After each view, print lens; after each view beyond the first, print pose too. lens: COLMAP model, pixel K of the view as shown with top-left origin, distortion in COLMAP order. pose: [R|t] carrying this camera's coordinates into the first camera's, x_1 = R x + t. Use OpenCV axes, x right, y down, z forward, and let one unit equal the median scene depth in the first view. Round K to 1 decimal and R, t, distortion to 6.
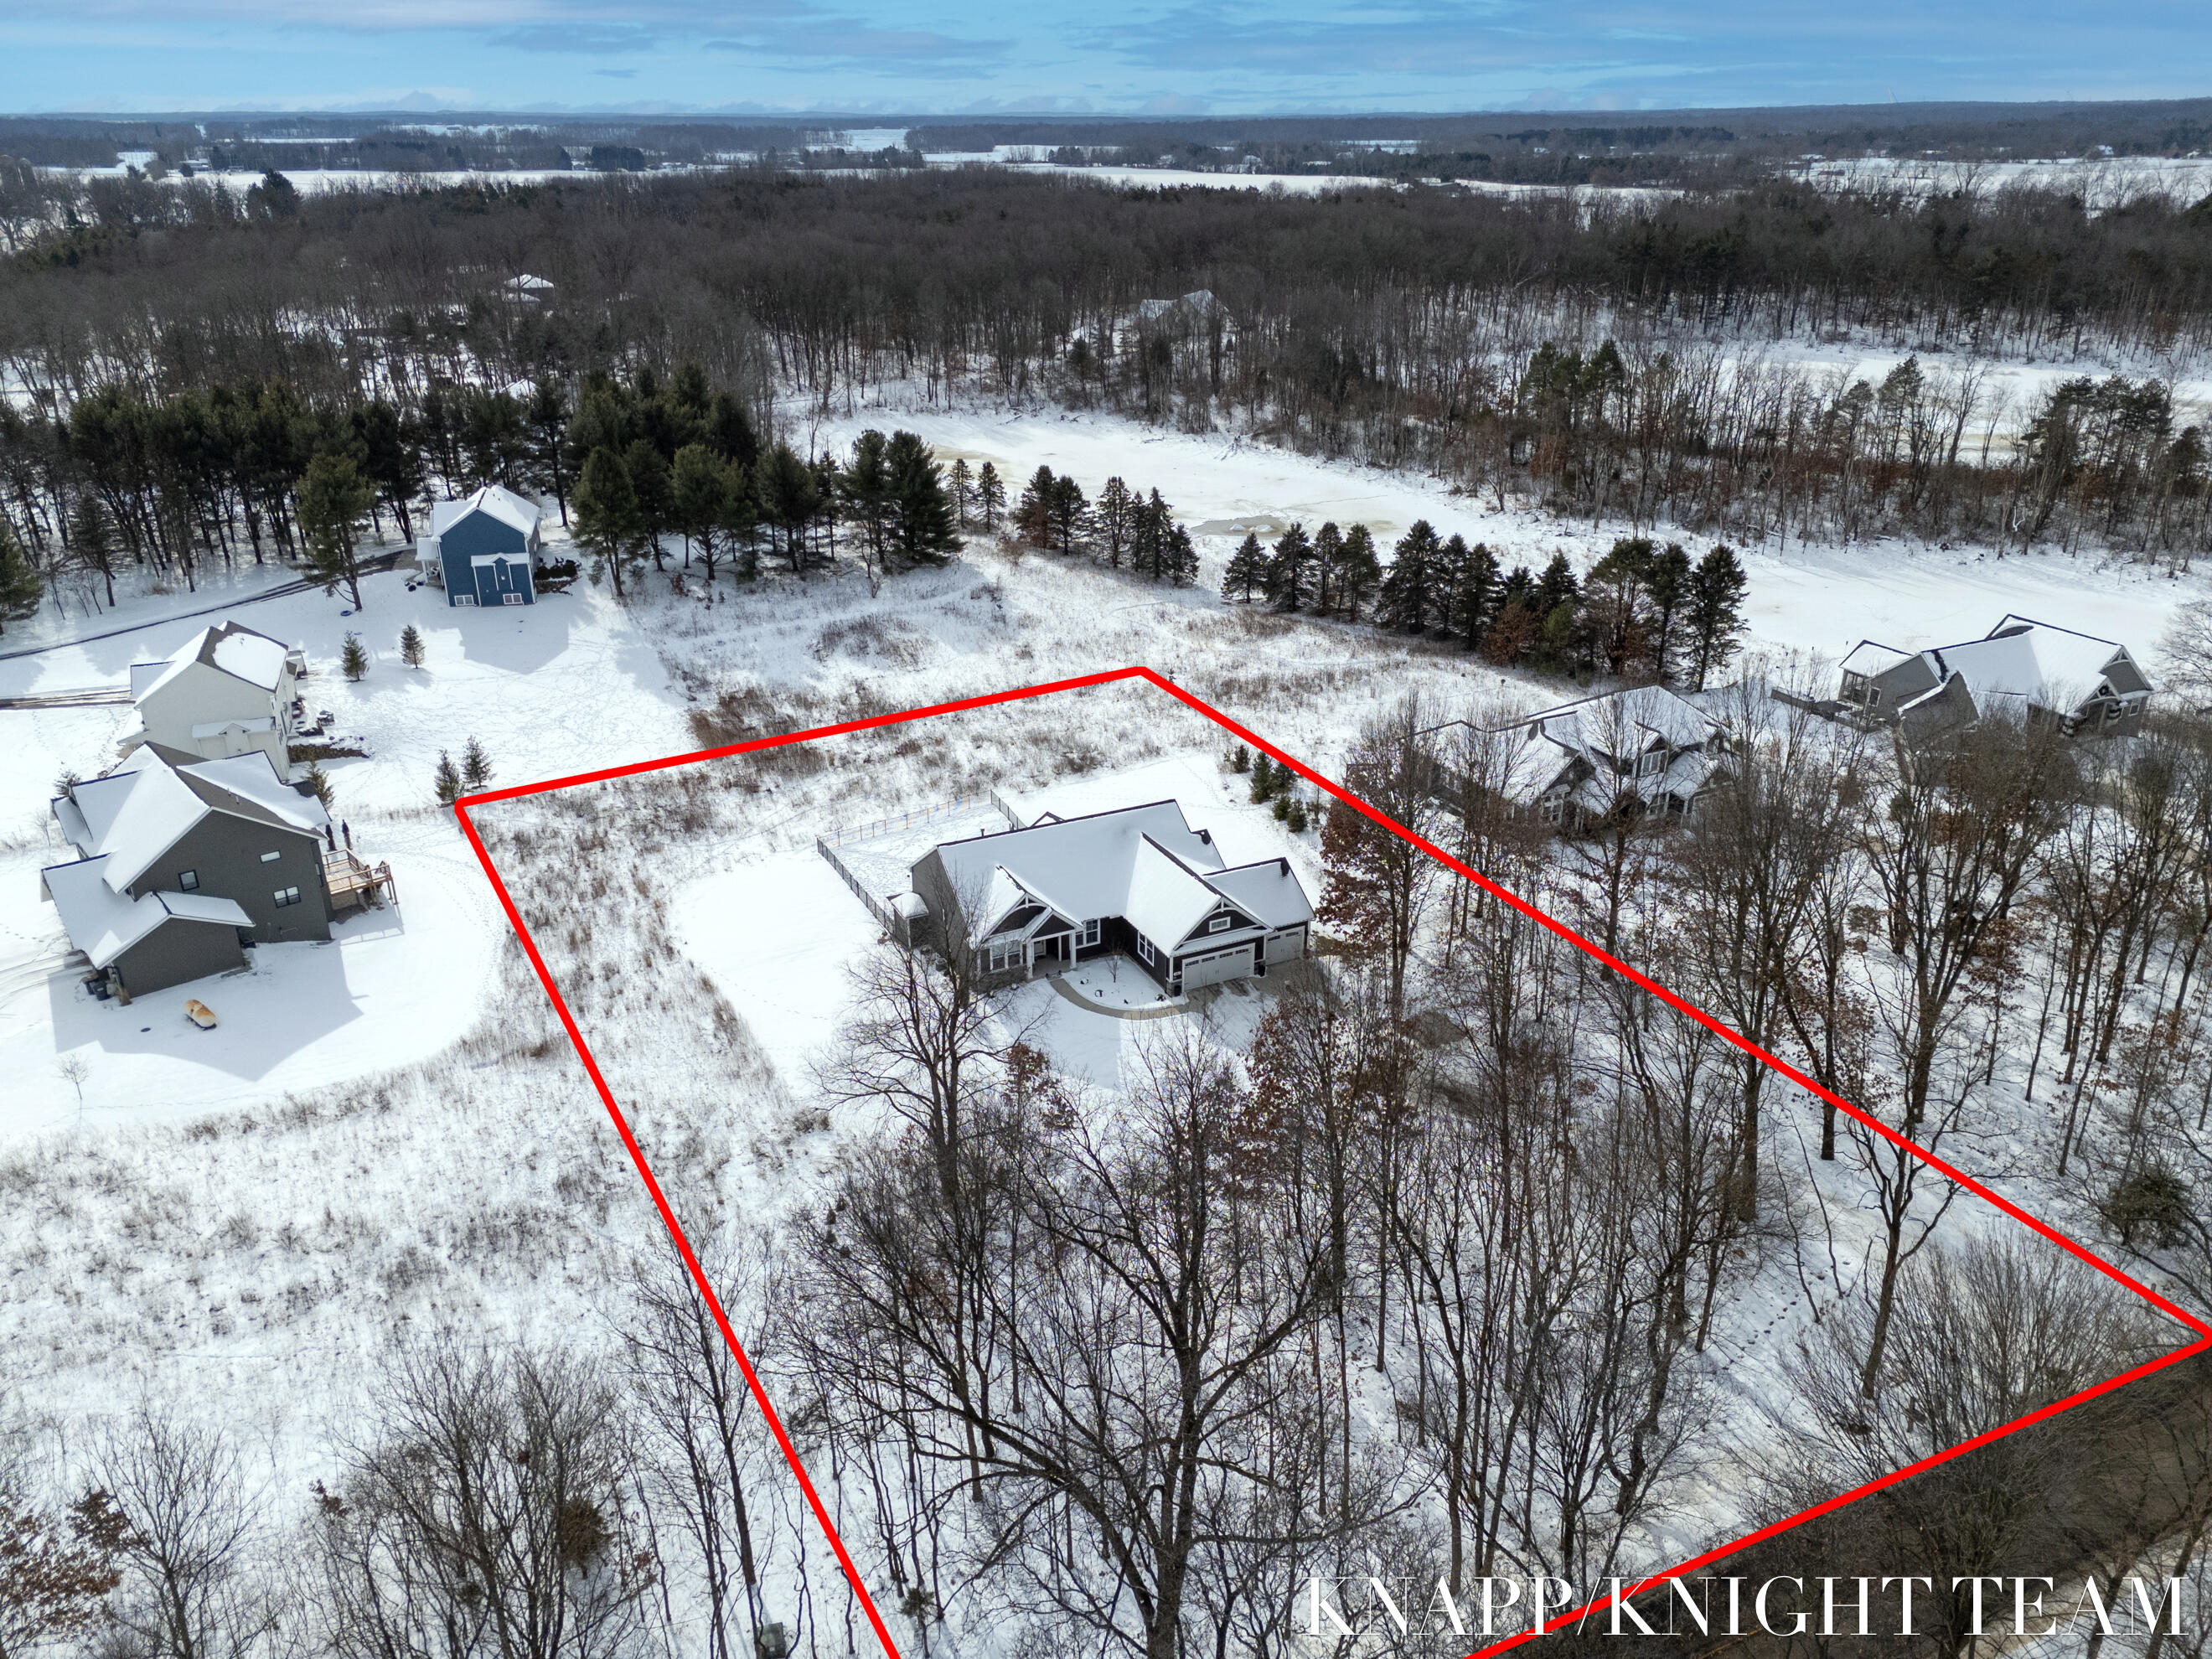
lens RADIAL K [[1675.4, 0, 1106.0], [0, 1675.4, 829.5], [0, 0, 1]] dist [0.064089, -0.047761]
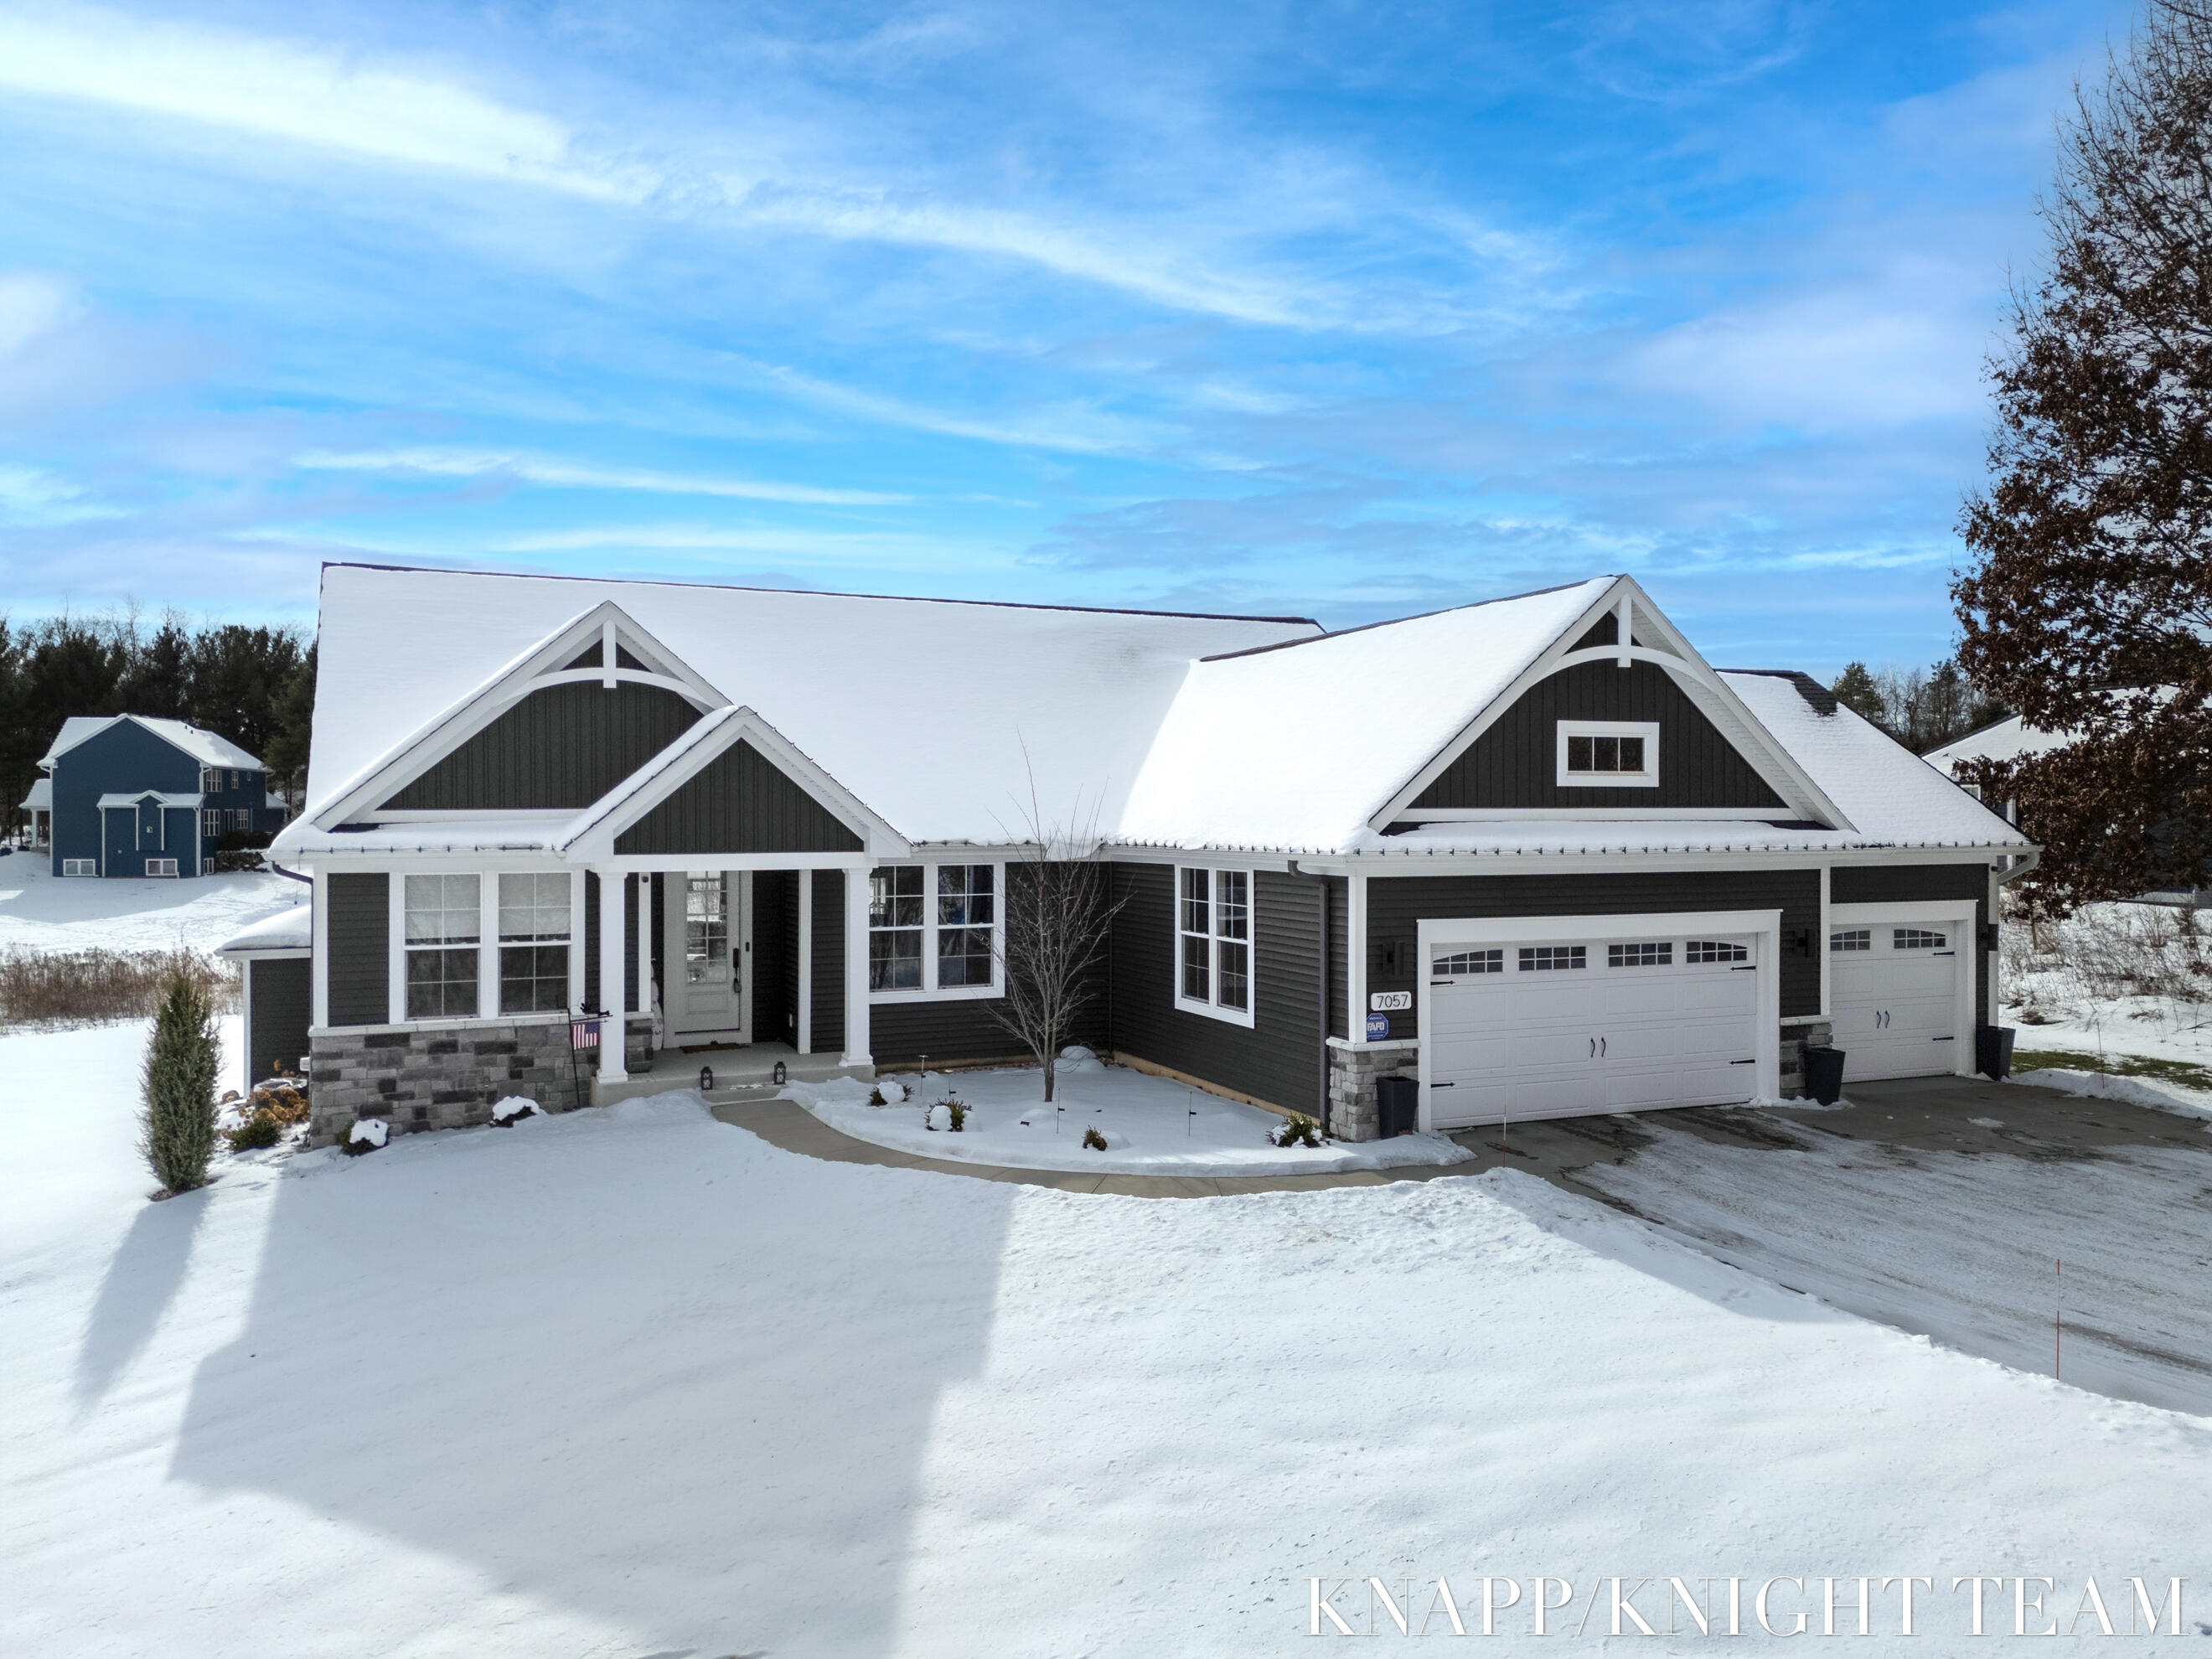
lens RADIAL K [[1675.4, 0, 1106.0], [0, 1675.4, 829.5], [0, 0, 1]] dist [0.064089, -0.047761]
pose [[0.998968, -0.007271, -0.044838, 0.020380], [-0.010005, 0.927644, -0.373333, 0.134083], [0.044308, 0.373396, 0.926613, 0.820966]]
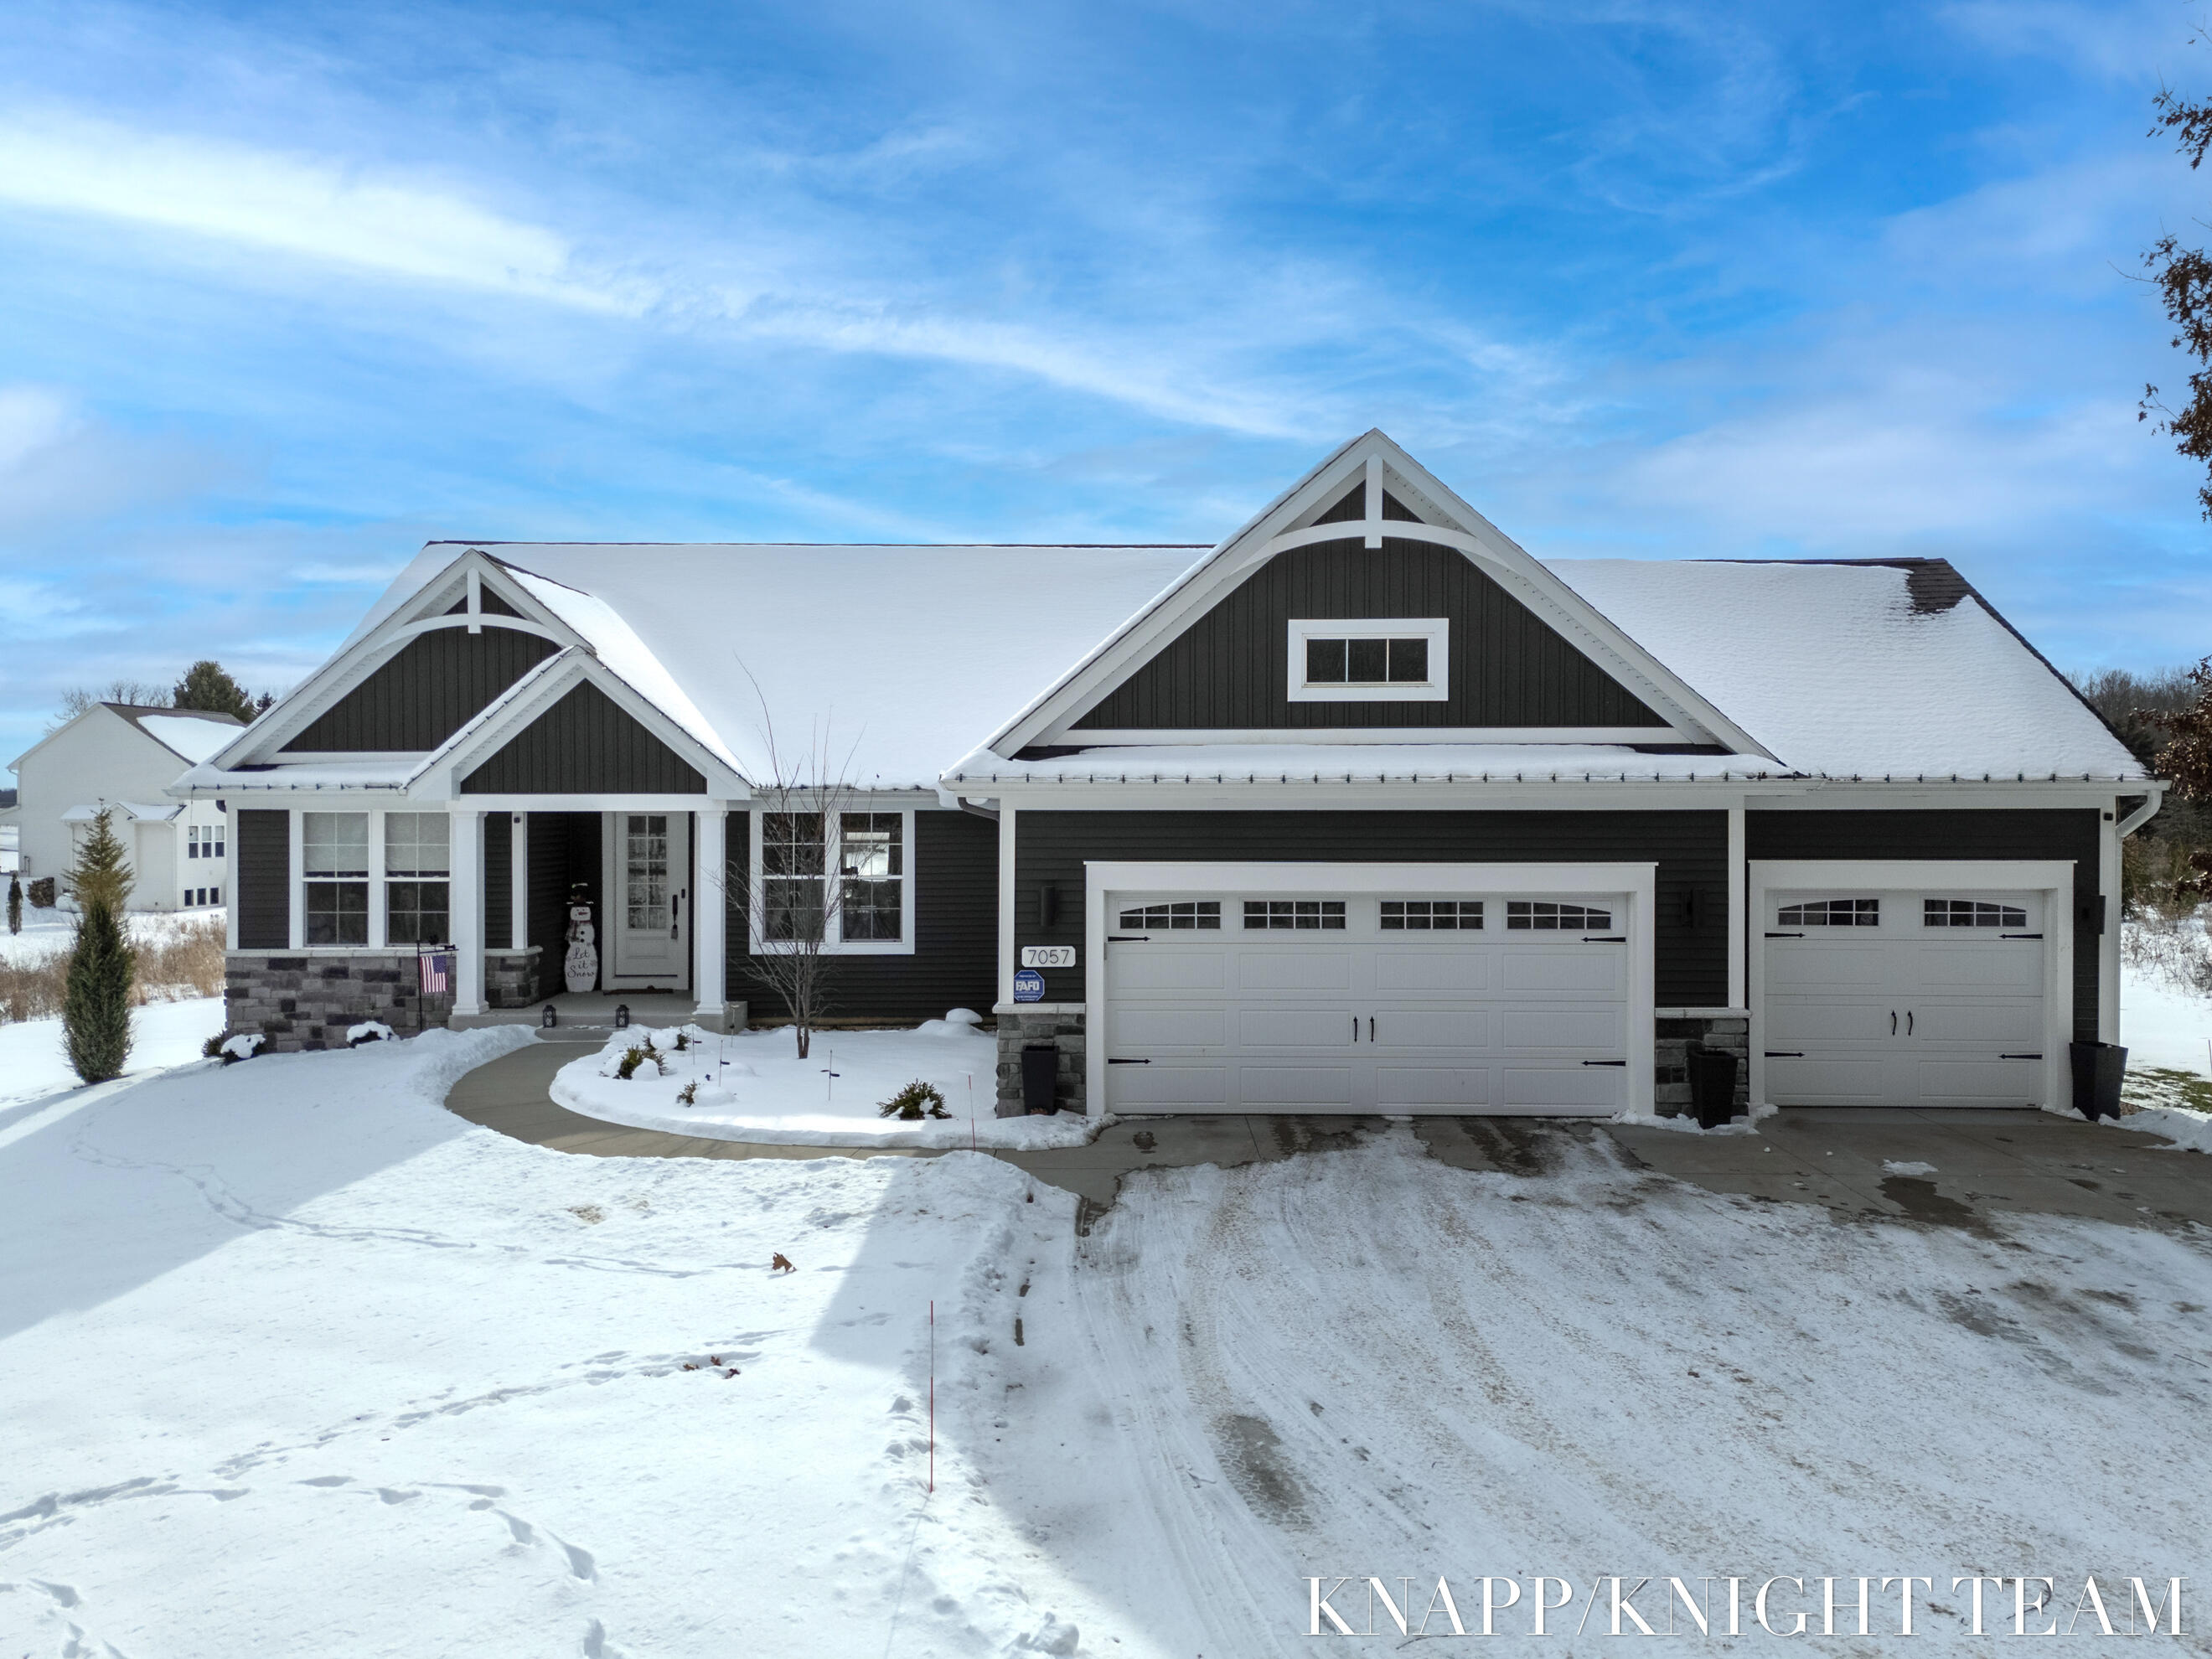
lens RADIAL K [[1660.0, 0, 1106.0], [0, 1660.0, 829.5], [0, 0, 1]] dist [0.095146, -0.098970]
pose [[0.890766, -0.001919, -0.454457, 0.113319], [-0.168506, 0.927317, -0.334198, 0.122753], [0.422068, 0.374271, 0.825700, 0.868052]]
